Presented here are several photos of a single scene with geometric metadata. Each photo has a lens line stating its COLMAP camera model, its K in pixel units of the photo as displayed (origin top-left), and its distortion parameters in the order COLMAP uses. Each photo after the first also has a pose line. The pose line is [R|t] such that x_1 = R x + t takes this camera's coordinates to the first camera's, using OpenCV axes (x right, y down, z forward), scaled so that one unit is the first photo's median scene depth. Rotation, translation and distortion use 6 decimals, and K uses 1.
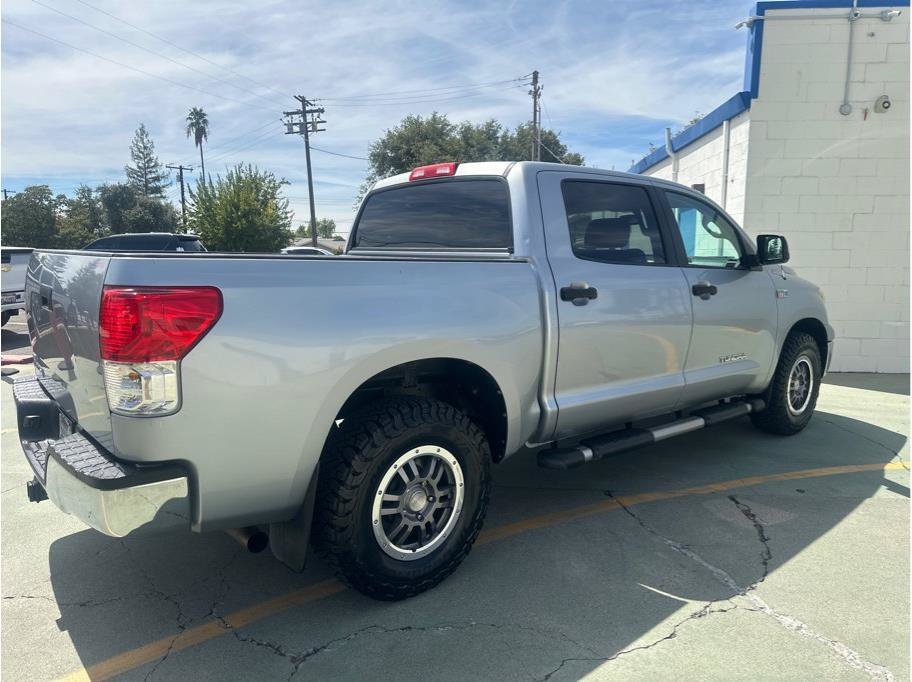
lens RADIAL K [[637.5, 0, 466.9], [0, 637.5, 349.7], [0, 0, 1]] dist [0.049938, -0.064685]
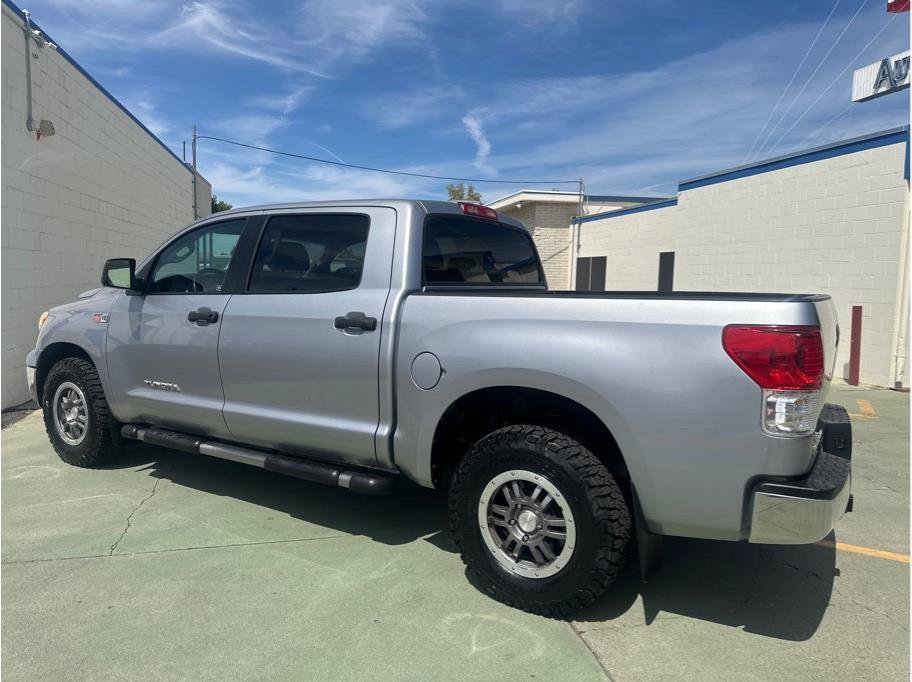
lens RADIAL K [[637.5, 0, 457.7], [0, 637.5, 348.9], [0, 0, 1]] dist [0.049938, -0.064685]
pose [[-0.303167, -0.117460, 0.945671, -0.548415], [0.122701, 0.979302, 0.160973, -0.117361], [-0.945005, 0.164836, -0.282479, 0.703155]]
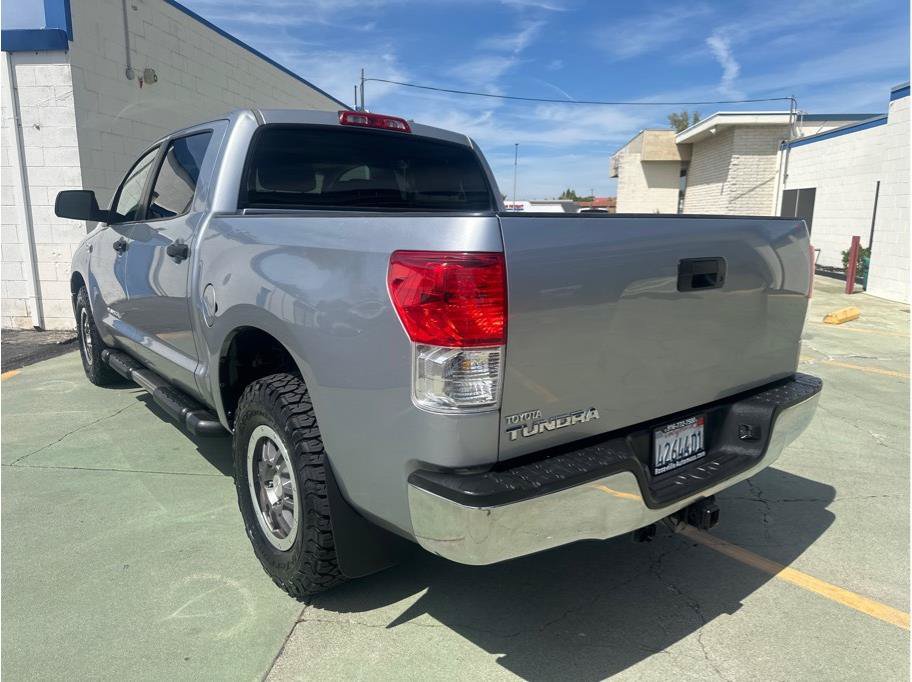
lens RADIAL K [[637.5, 0, 457.7], [0, 637.5, 346.0], [0, 0, 1]] dist [0.049938, -0.064685]
pose [[0.034780, -0.204204, 0.978310, -0.513424], [0.141158, 0.970093, 0.197470, -0.068680], [-0.989376, 0.131228, 0.062565, 0.444745]]
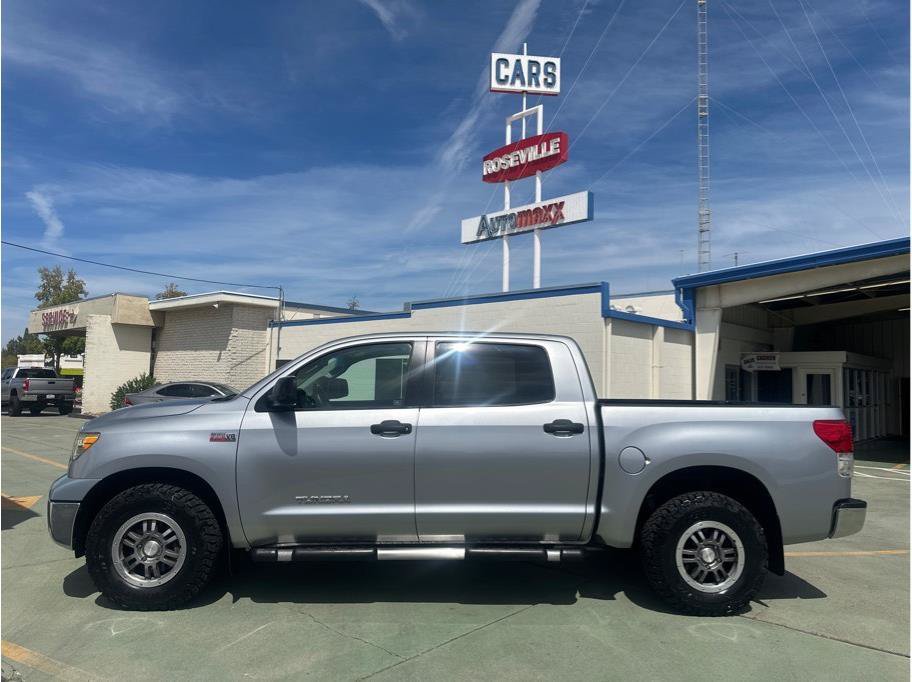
lens RADIAL K [[637.5, 0, 455.6], [0, 637.5, 339.0], [0, 0, 1]] dist [0.049938, -0.064685]
pose [[-0.789489, 0.020886, 0.613409, -0.387165], [0.067203, 0.996353, 0.052570, -0.194001], [-0.610075, 0.082726, -0.788014, 1.172761]]
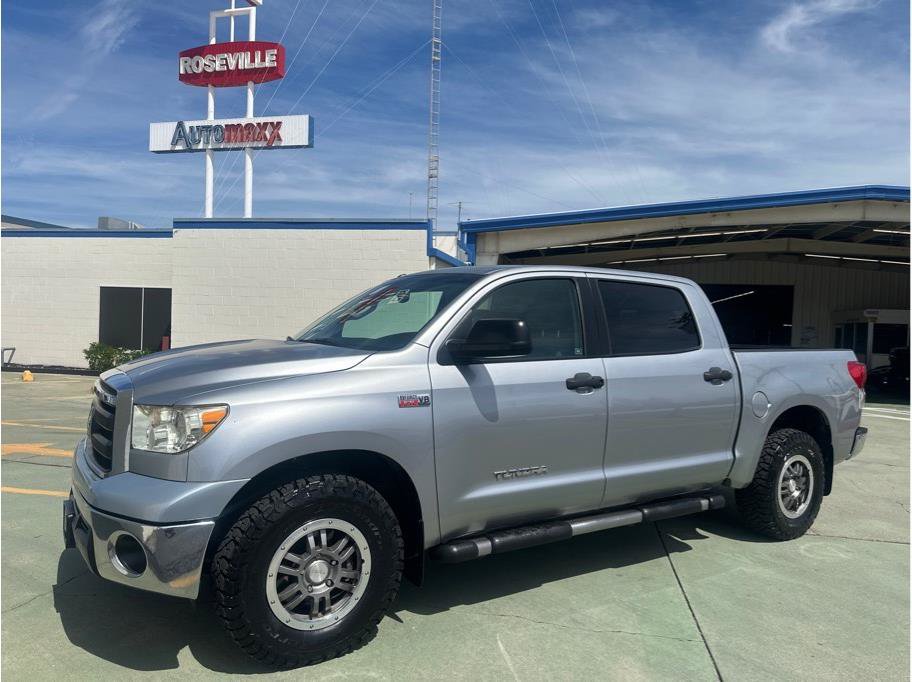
lens RADIAL K [[637.5, 0, 459.2], [0, 637.5, 342.3], [0, 0, 1]] dist [0.049938, -0.064685]
pose [[-0.990645, -0.042141, 0.129791, 0.060432], [-0.019563, 0.985155, 0.170550, -0.197100], [-0.135051, 0.166415, -0.976764, 1.241043]]
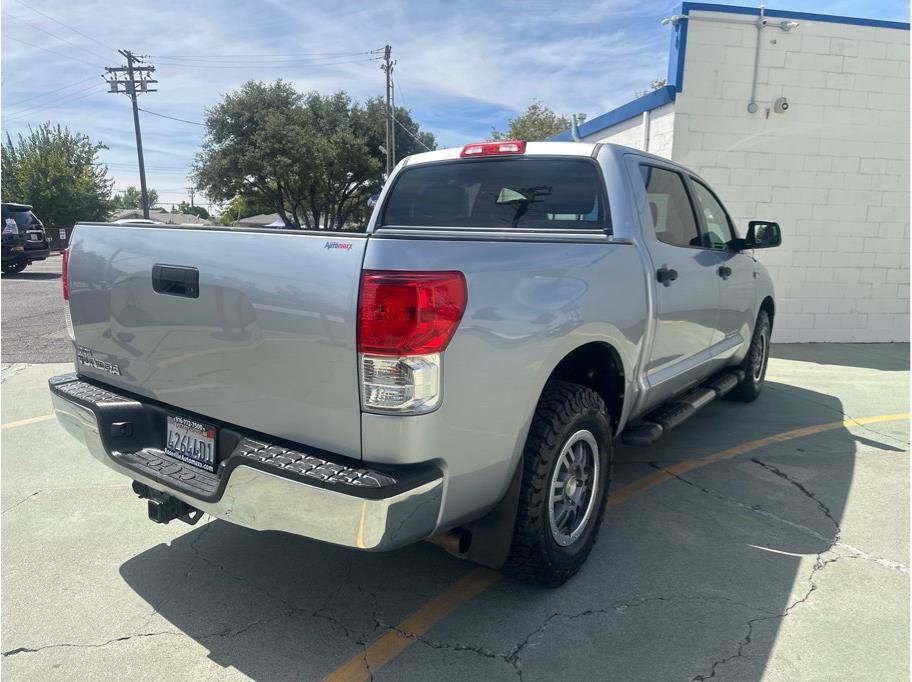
lens RADIAL K [[637.5, 0, 467.0], [0, 637.5, 343.9], [0, 0, 1]] dist [0.049938, -0.064685]
pose [[0.969225, -0.027497, 0.244637, -0.171750], [0.021379, 0.999390, 0.027628, -0.005144], [-0.245247, -0.021548, 0.969221, 0.029776]]
